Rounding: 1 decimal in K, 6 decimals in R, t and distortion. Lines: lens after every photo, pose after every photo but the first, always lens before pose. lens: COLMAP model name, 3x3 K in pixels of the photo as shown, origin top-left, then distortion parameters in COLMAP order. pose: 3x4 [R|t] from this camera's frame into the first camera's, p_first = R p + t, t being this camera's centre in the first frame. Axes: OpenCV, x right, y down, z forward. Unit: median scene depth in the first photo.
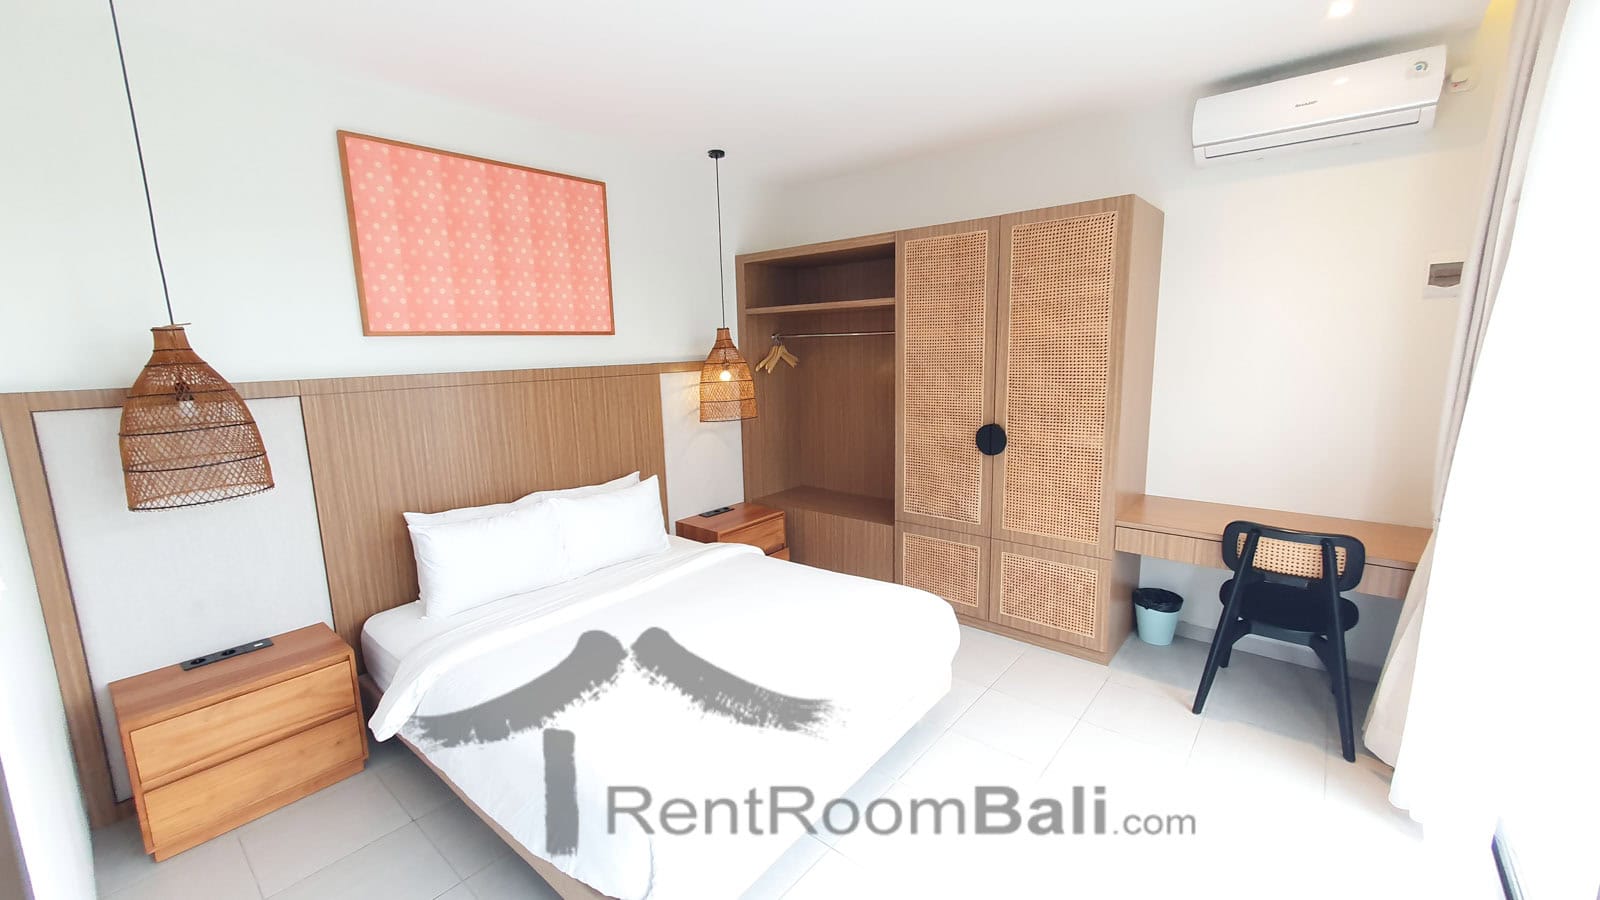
lens RADIAL K [[623.4, 0, 800.0], [0, 623.4, 450.0], [0, 0, 1]] dist [-0.000763, -0.000080]
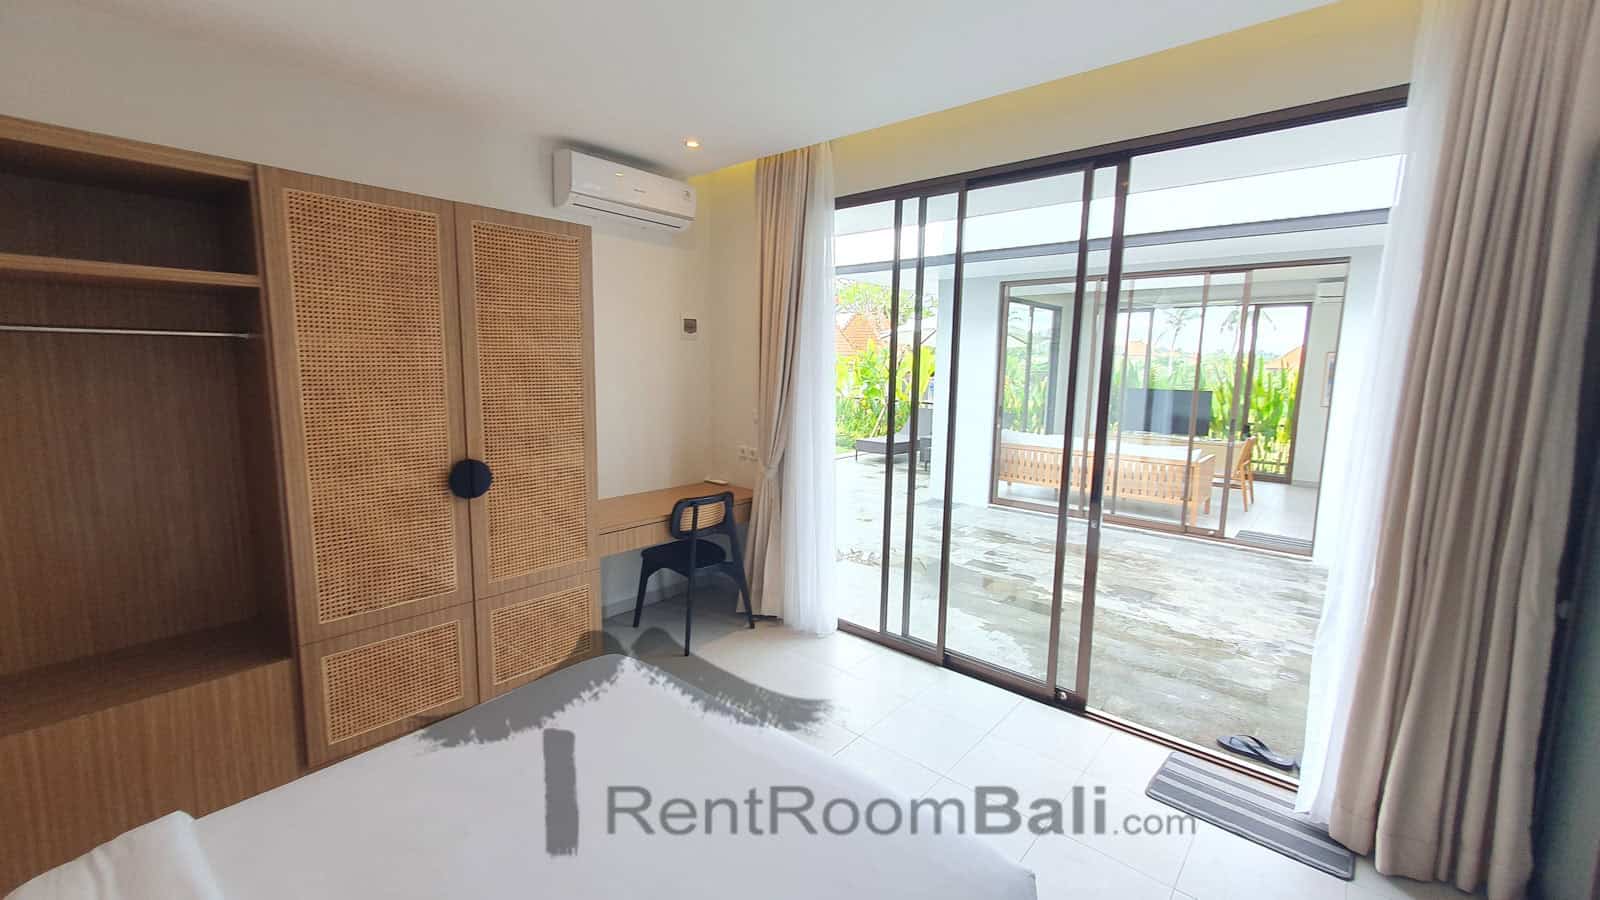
lens RADIAL K [[642.8, 0, 800.0], [0, 642.8, 450.0], [0, 0, 1]] dist [-0.001254, -0.000219]
pose [[0.013808, -0.111241, 0.993697, -0.466374], [0.151869, 0.982496, 0.107877, -0.072009], [-0.988304, 0.149422, 0.030460, 0.507702]]
